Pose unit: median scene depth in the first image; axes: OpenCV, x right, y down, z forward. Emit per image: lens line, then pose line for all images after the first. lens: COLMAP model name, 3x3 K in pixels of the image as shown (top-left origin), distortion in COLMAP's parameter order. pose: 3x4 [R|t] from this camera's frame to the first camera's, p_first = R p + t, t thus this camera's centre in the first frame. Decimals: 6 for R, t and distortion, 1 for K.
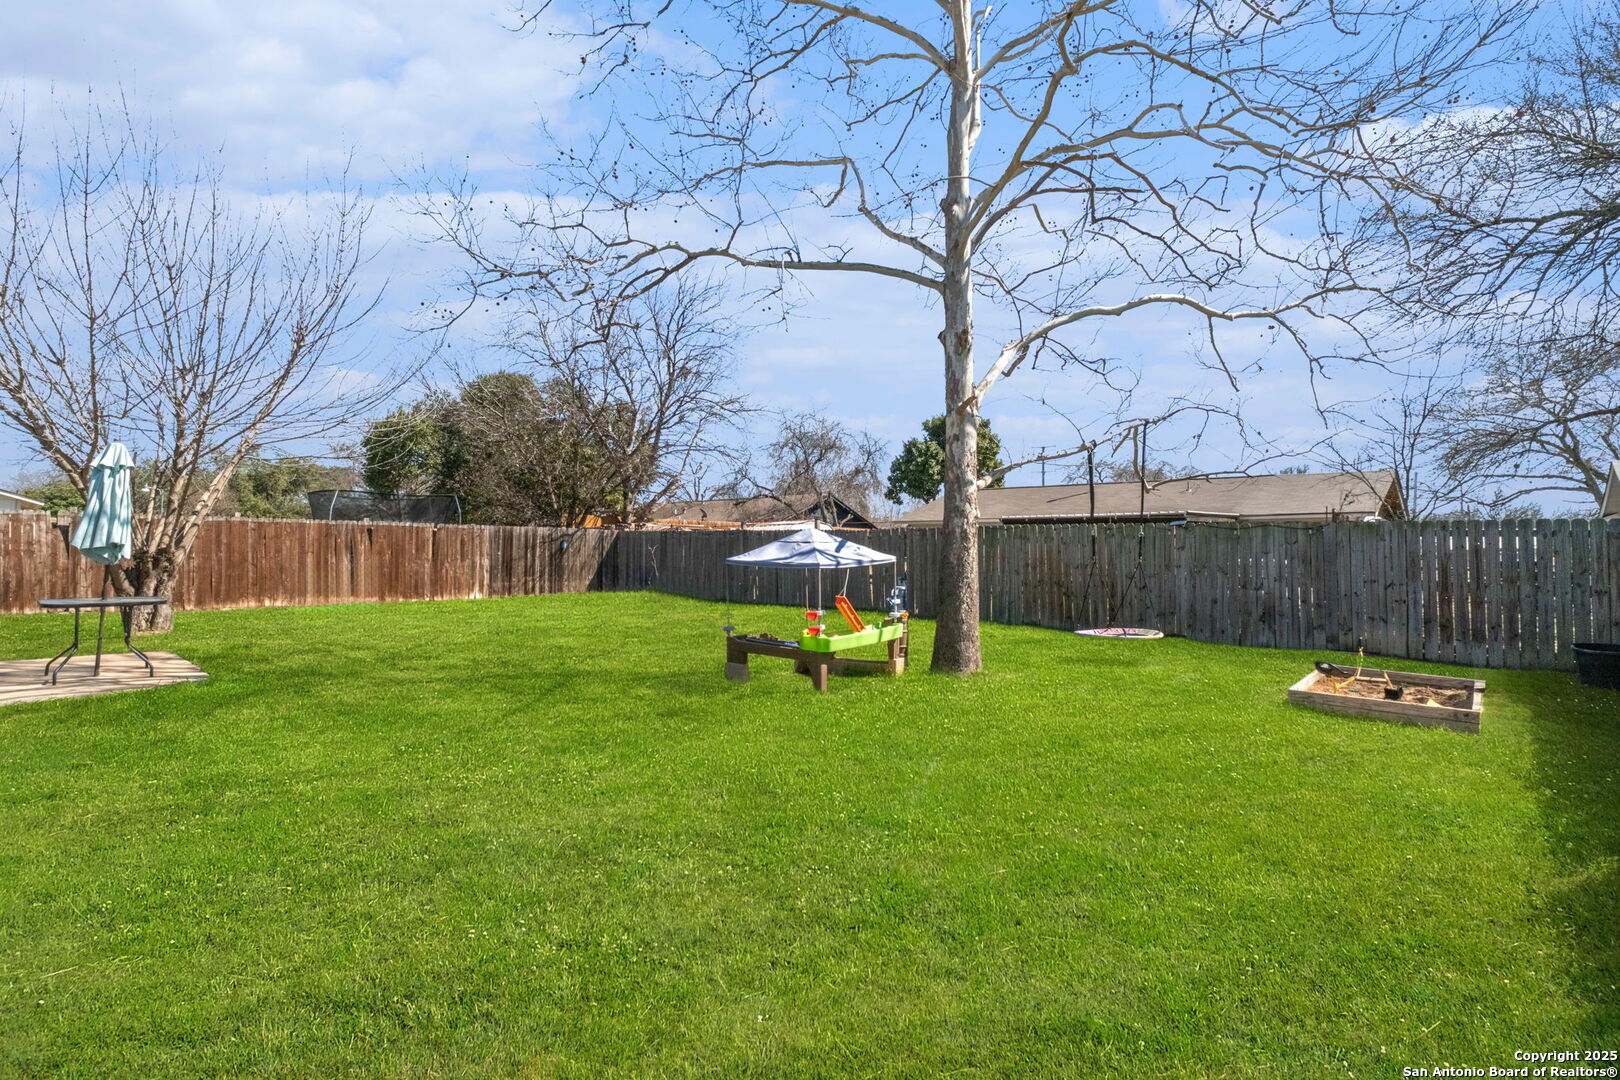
lens RADIAL K [[683.6, 0, 803.2], [0, 683.6, 538.1], [0, 0, 1]] dist [-0.006576, 0.003742]
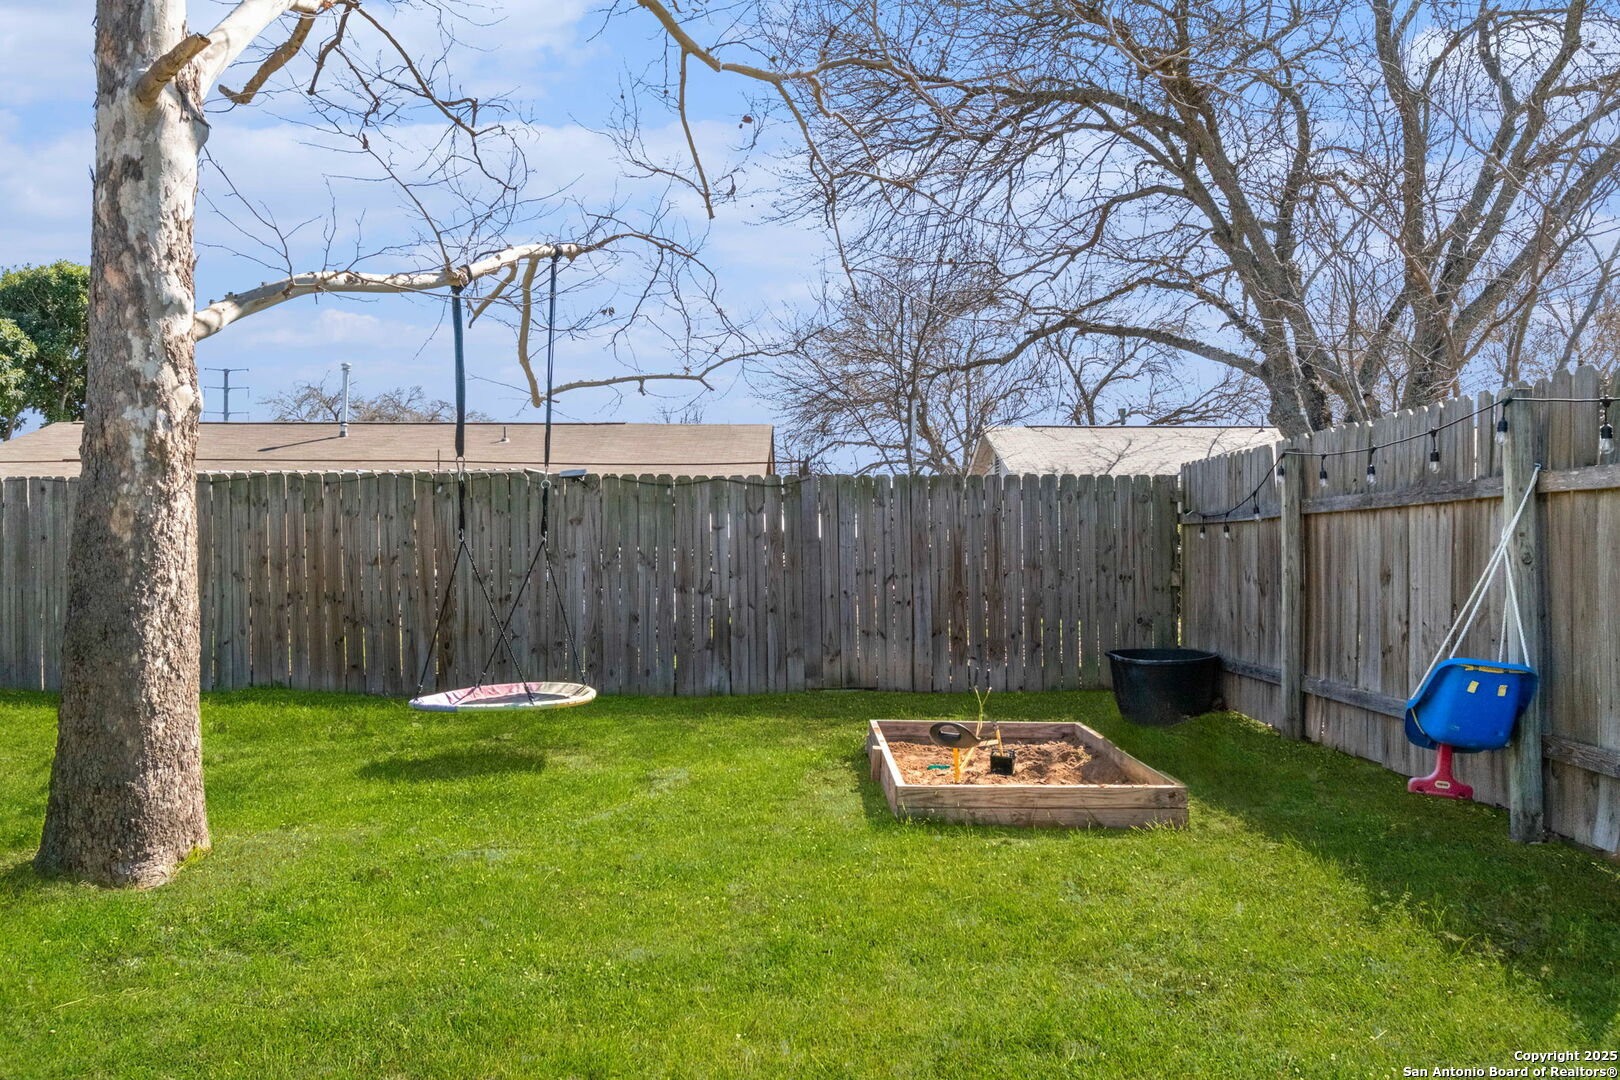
lens RADIAL K [[1200.3, 0, 807.6], [0, 1200.3, 530.9], [0, 0, 1]] dist [0.009011, -0.005333]
pose [[0.714447, 0.001578, 0.699688, 0.037223], [-0.007263, 0.999960, 0.005160, 0.021487], [-0.699652, -0.008768, 0.714430, 0.270401]]
